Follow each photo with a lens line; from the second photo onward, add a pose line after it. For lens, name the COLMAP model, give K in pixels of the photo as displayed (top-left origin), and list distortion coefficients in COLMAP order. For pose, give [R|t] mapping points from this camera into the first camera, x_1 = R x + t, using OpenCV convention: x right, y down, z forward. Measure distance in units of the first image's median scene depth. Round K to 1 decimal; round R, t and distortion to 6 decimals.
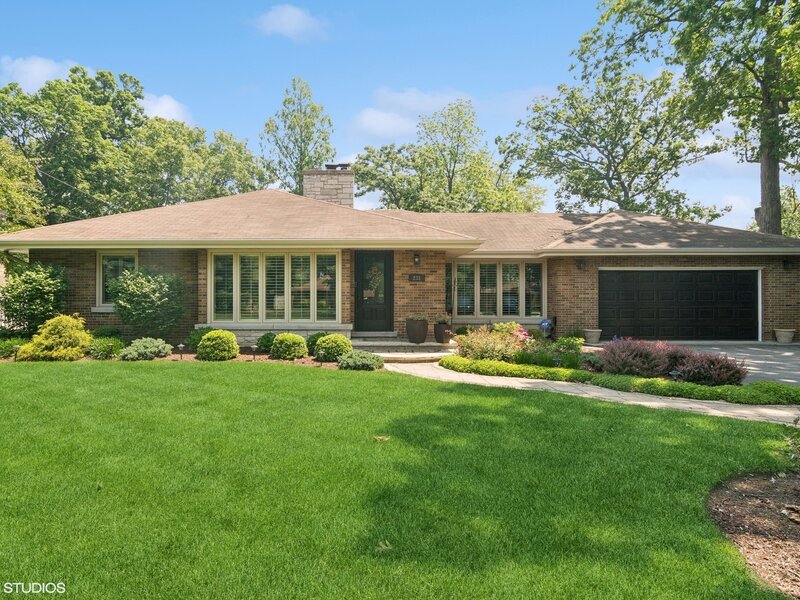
lens RADIAL K [[488.6, 0, 396.3], [0, 488.6, 295.7], [0, 0, 1]] dist [0.003952, 0.002573]
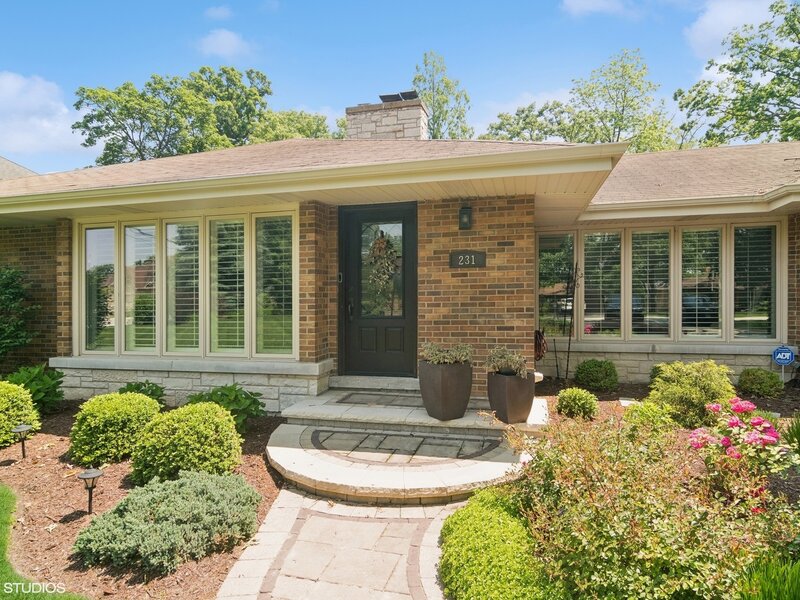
lens RADIAL K [[510.3, 0, 400.5], [0, 510.3, 317.6], [0, 0, 1]] dist [-0.002524, 0.003439]
pose [[0.957798, -0.000264, -0.287442, 0.026138], [0.013202, 0.998985, 0.043075, -0.001029], [0.287139, -0.045052, 0.956829, 0.118991]]
